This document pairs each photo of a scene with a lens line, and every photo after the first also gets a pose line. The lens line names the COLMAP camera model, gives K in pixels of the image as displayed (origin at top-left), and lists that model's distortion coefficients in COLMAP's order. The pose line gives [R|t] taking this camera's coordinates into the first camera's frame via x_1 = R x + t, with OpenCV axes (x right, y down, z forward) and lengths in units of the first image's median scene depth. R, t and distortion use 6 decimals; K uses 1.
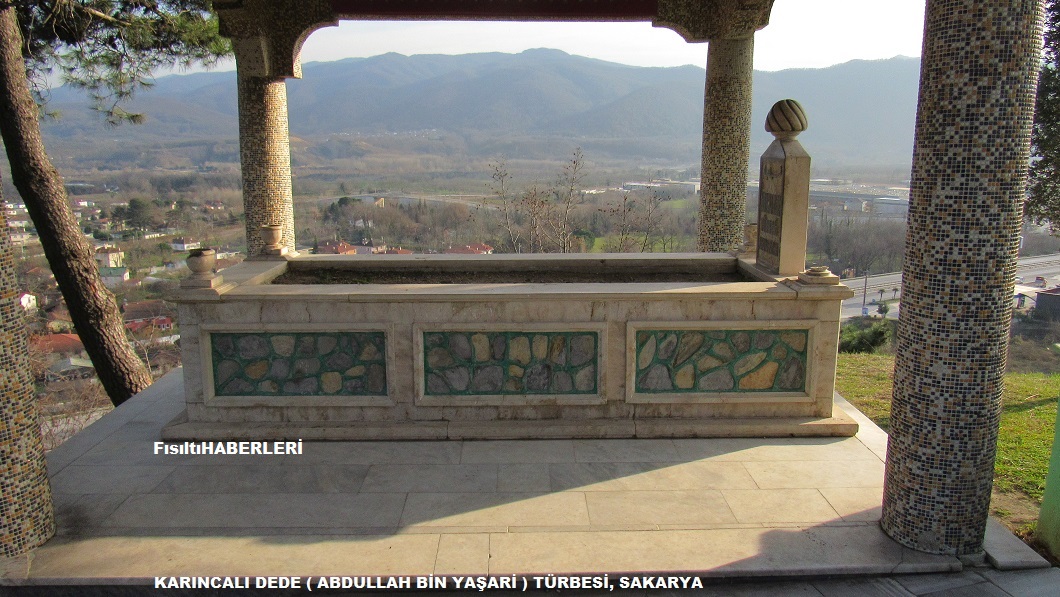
lens RADIAL K [[765.3, 0, 533.7], [0, 765.3, 296.1], [0, 0, 1]] dist [-0.024368, 0.008771]
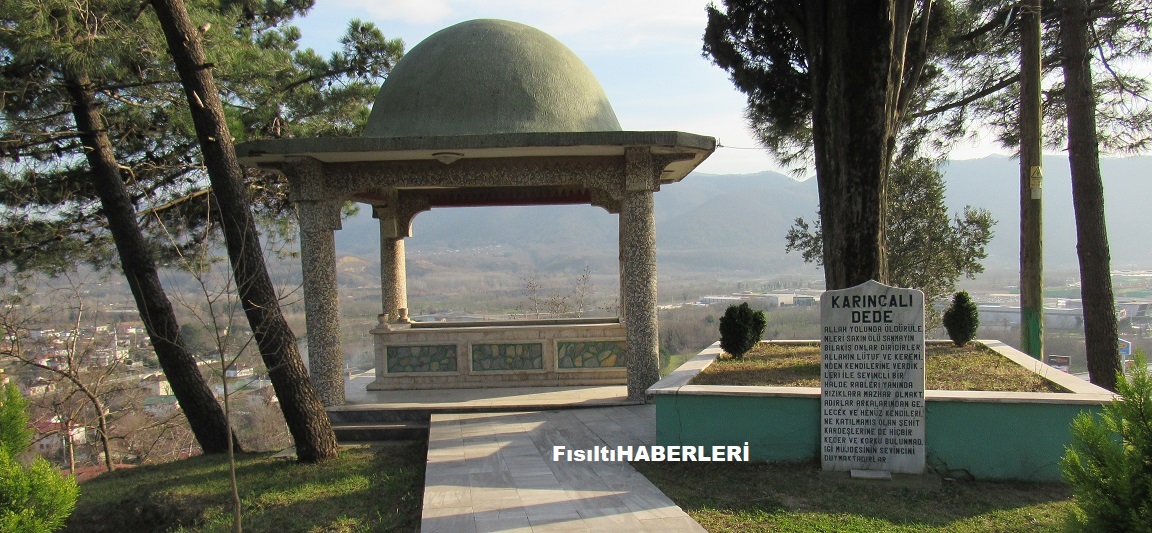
lens RADIAL K [[900.8, 0, 580.8], [0, 900.8, 316.8], [0, 0, 1]] dist [-0.005330, -0.002800]
pose [[0.998893, -0.022405, -0.041352, 0.017554], [0.016846, 0.991344, -0.130205, 0.018202], [0.043911, 0.129364, 0.990624, -0.100197]]
